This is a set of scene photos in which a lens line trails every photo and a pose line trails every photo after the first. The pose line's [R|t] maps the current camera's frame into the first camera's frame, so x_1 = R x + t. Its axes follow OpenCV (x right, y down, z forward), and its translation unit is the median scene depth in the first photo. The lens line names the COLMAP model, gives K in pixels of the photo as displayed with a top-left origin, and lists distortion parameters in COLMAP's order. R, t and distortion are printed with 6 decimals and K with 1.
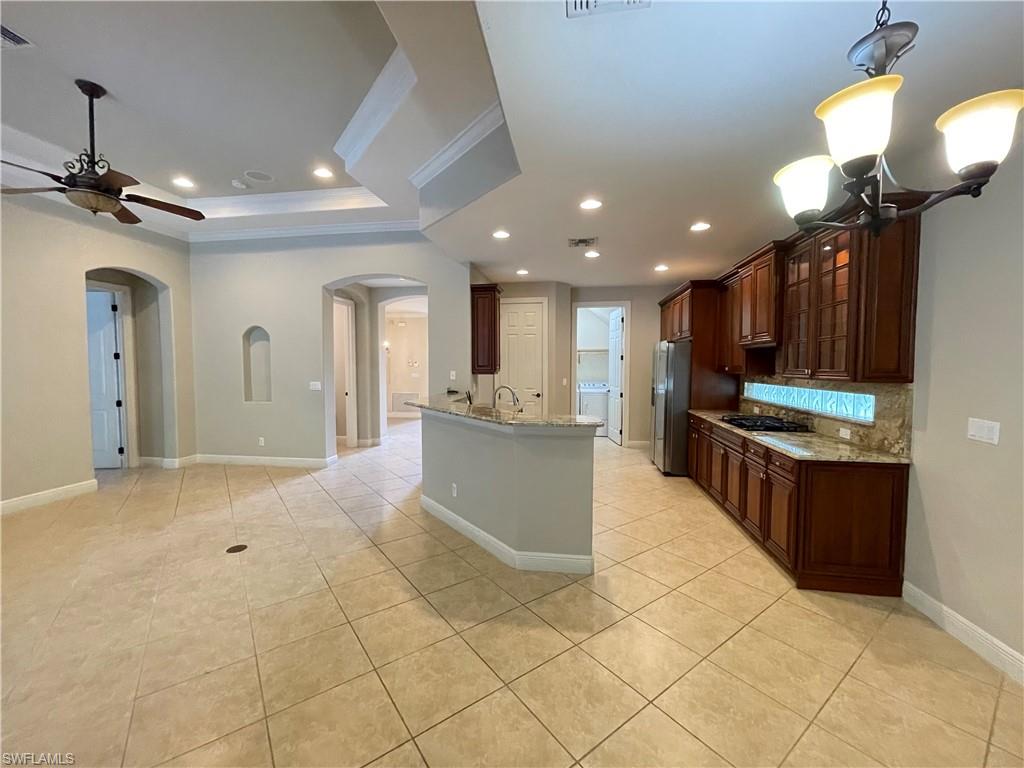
lens RADIAL K [[412.1, 0, 511.2], [0, 412.1, 383.5], [0, 0, 1]] dist [0.000160, -0.000780]
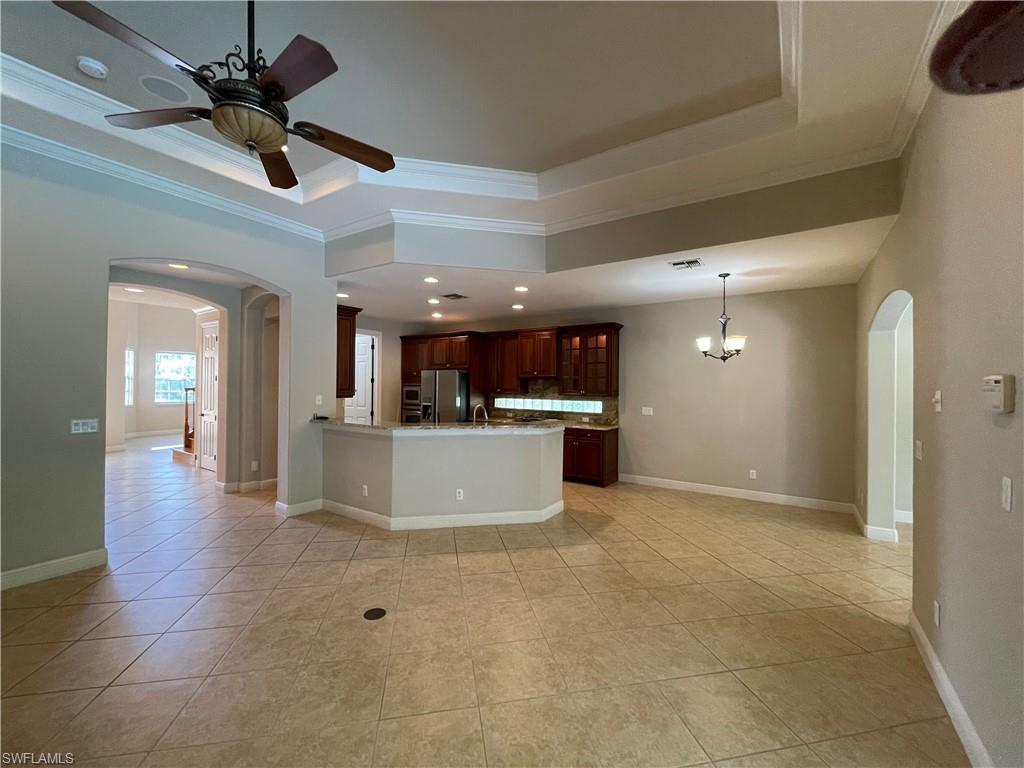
lens RADIAL K [[412.1, 0, 511.2], [0, 412.1, 383.5], [0, 0, 1]] dist [0.000160, -0.000780]
pose [[0.436402, 0.003166, 0.899746, -1.439014], [0.033471, 0.999245, -0.019751, -0.045257], [-0.899129, 0.038735, 0.435967, 0.406934]]
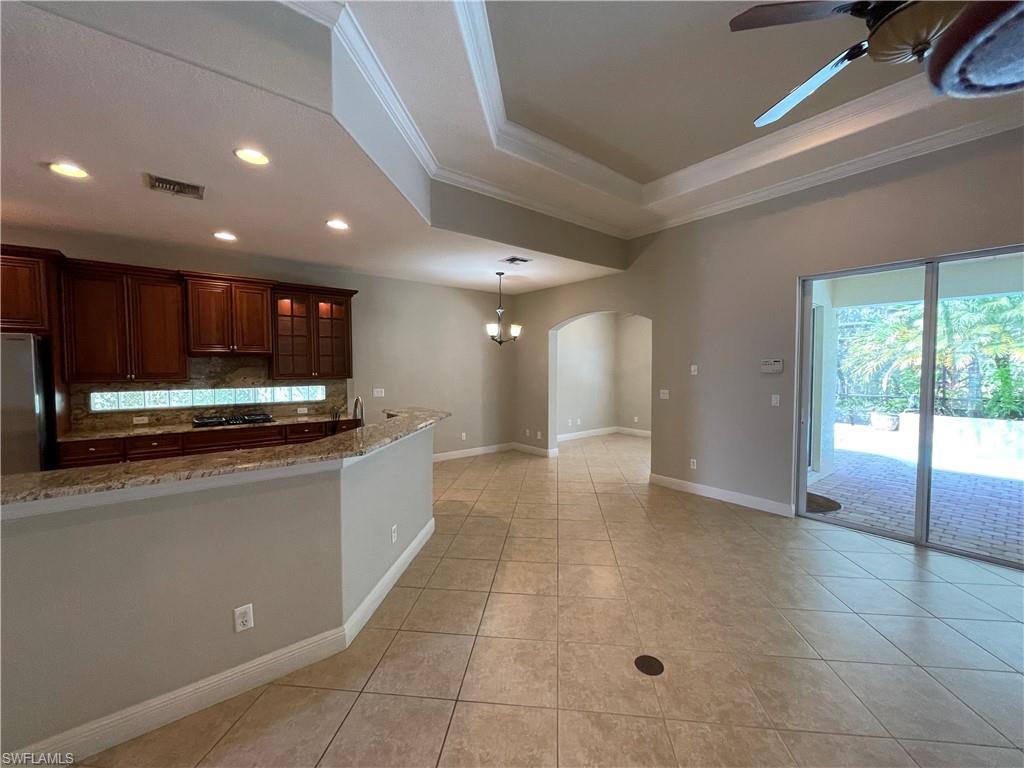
lens RADIAL K [[412.1, 0, 511.2], [0, 412.1, 383.5], [0, 0, 1]] dist [0.000160, -0.000780]
pose [[-0.733692, -0.027019, 0.678944, -1.025372], [0.033109, 0.996600, 0.075440, -0.094221], [-0.678675, 0.077829, -0.730304, 1.739412]]
